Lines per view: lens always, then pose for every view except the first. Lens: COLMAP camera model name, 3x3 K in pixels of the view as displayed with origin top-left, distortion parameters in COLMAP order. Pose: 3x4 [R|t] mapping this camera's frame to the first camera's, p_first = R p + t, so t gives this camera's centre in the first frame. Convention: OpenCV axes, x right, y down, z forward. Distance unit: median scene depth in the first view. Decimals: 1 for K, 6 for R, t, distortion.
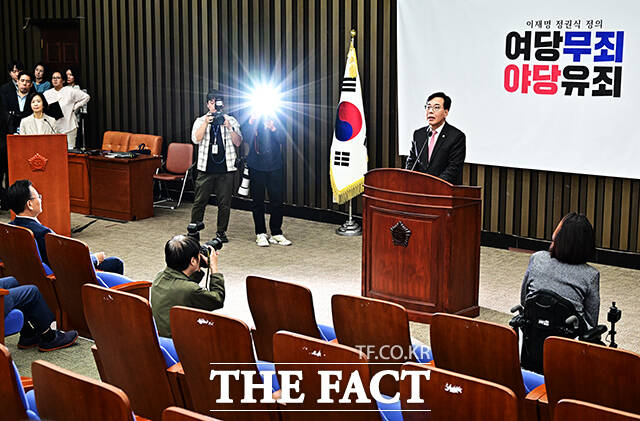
lens RADIAL K [[1004.0, 0, 320.1], [0, 1004.0, 210.7], [0, 0, 1]] dist [-0.028651, 0.000000]
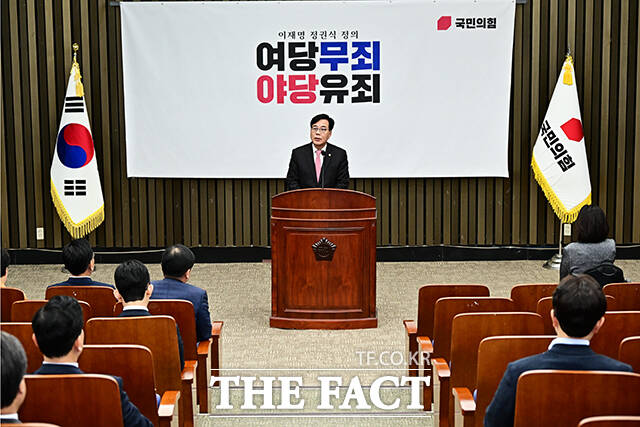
lens RADIAL K [[1490.6, 0, 320.0], [0, 1490.6, 213.3], [0, 0, 1]] dist [-0.011405, 0.000000]
pose [[0.781227, -0.113591, 0.613825, -0.715028], [0.117412, 0.992493, 0.034232, -0.056227], [-0.613105, 0.045327, 0.788700, -0.201741]]
